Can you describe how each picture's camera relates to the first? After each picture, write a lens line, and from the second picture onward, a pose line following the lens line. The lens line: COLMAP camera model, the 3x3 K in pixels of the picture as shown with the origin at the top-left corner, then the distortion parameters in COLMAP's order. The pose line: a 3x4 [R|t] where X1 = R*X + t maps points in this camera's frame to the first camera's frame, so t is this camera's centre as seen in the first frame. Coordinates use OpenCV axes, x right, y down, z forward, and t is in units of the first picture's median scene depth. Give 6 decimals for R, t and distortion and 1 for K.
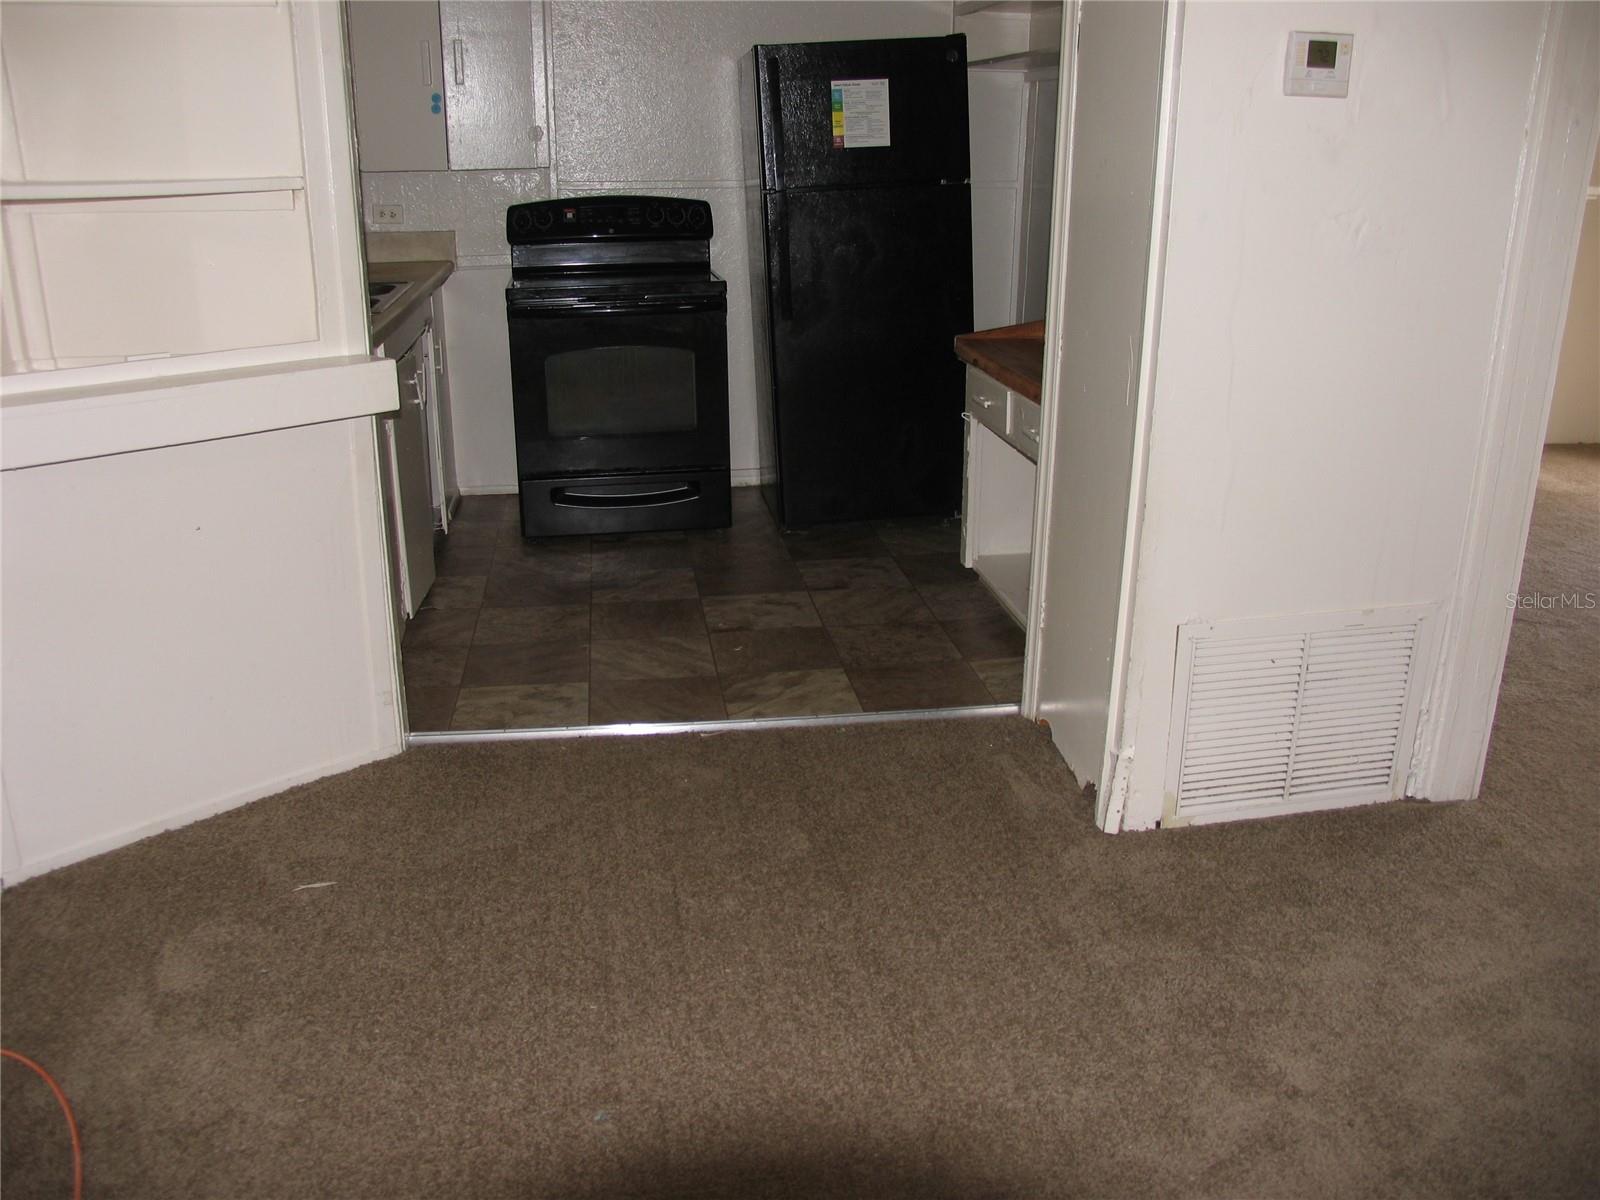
lens RADIAL K [[1345.2, 0, 800.0], [0, 1345.2, 600.0], [0, 0, 1]] dist [-0.166327, 0.137405]
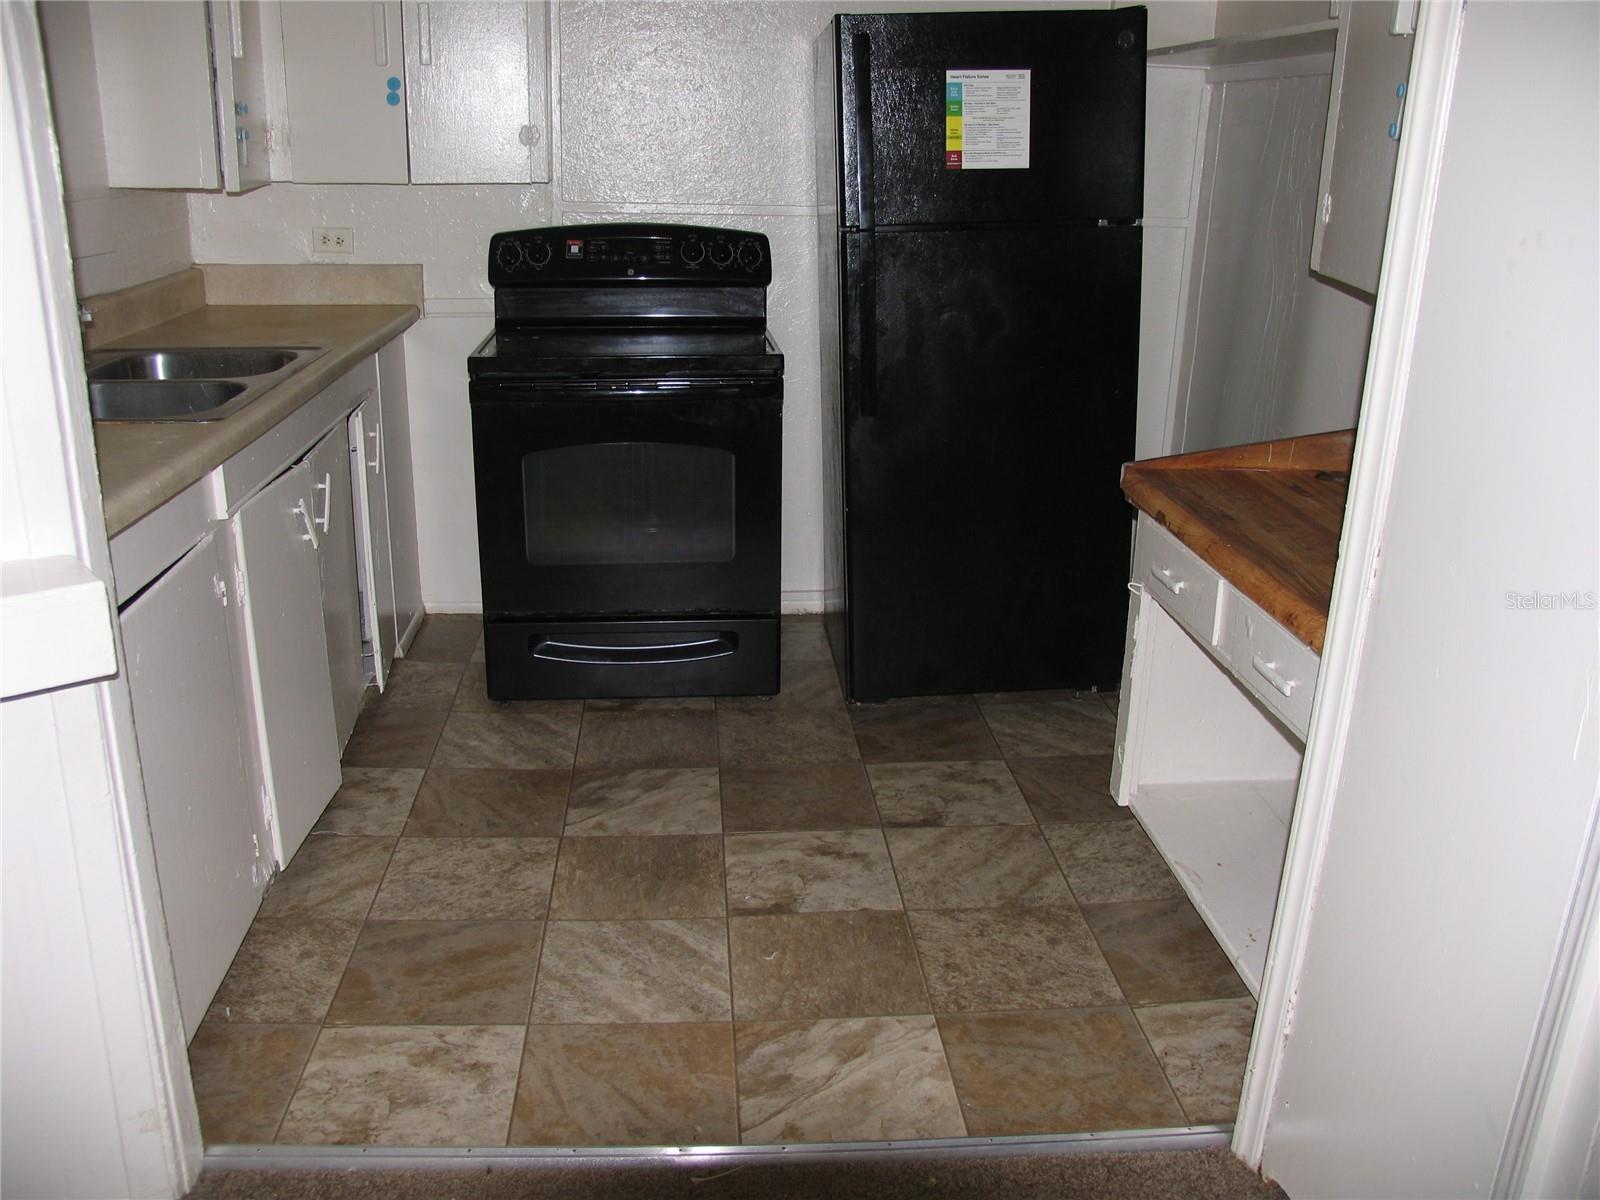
lens RADIAL K [[1345.2, 0, 800.0], [0, 1345.2, 600.0], [0, 0, 1]] dist [-0.166327, 0.137405]
pose [[0.997783, 0.041755, -0.051816, -0.005429], [-0.041938, 0.999117, -0.002449, -0.116033], [0.051668, 0.004616, 0.998654, 0.319347]]
